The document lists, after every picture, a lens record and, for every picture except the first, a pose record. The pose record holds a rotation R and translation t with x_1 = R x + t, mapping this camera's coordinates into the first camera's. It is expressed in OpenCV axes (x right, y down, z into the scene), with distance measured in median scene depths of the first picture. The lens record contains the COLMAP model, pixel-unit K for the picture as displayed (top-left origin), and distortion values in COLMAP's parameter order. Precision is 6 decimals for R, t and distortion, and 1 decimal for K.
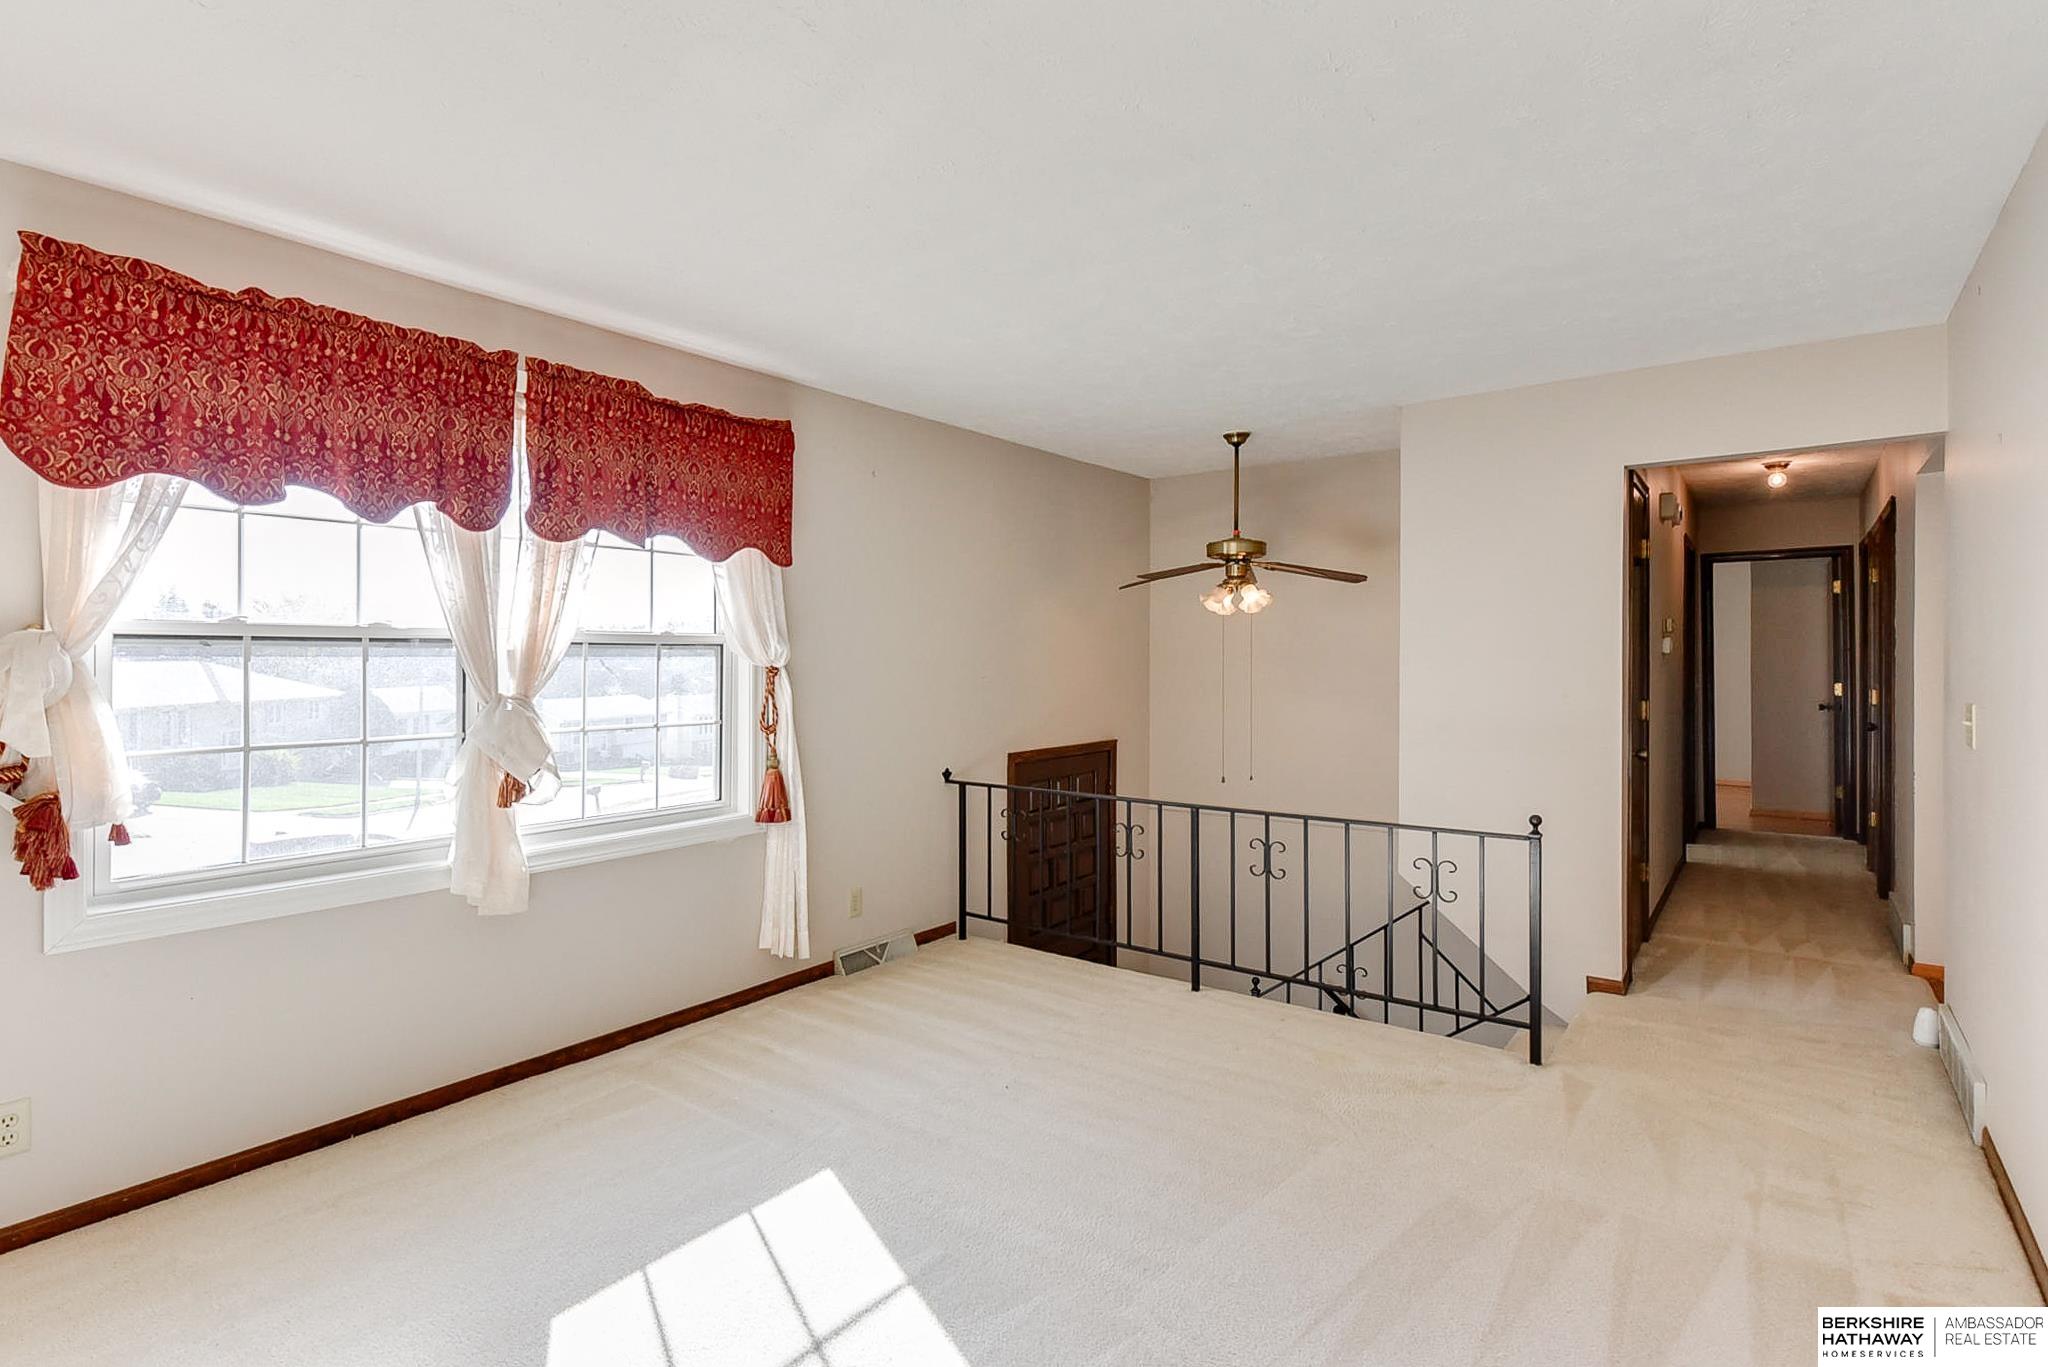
lens RADIAL K [[1002.8, 0, 1013.6], [0, 1002.8, 655.8], [0, 0, 1]] dist [0.001902, 0.000217]
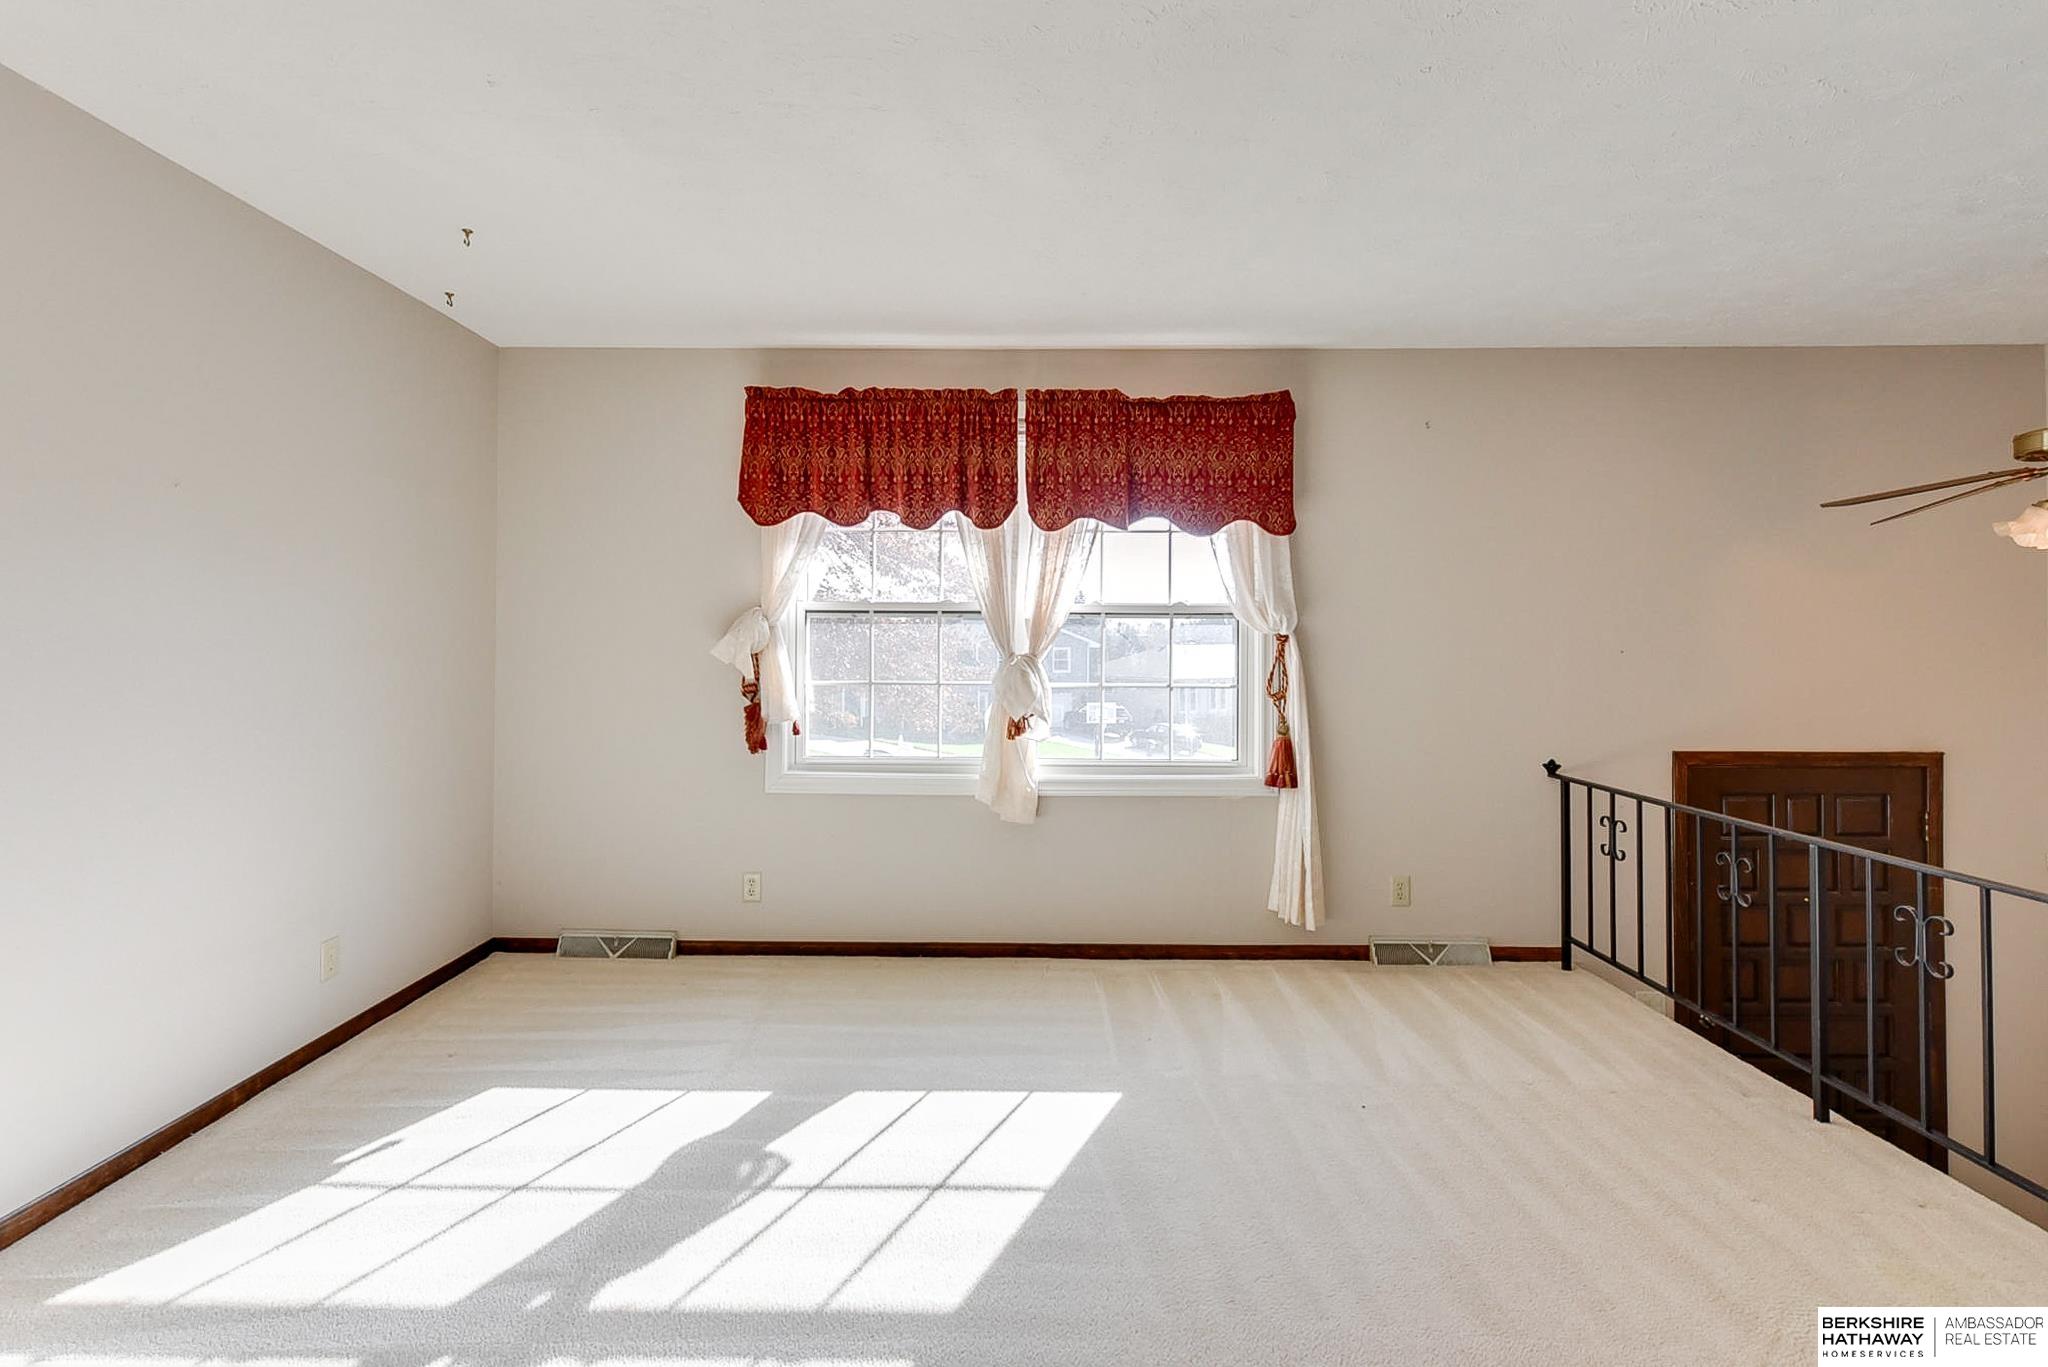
lens RADIAL K [[993.9, 0, 1018.4], [0, 993.9, 630.3], [0, 0, 1]] dist [0.002364, 0.000150]
pose [[0.595690, -0.009662, -0.803156, 0.510186], [-0.002617, 0.999899, -0.013969, 0.026616], [0.803210, 0.010423, 0.595605, 0.229736]]
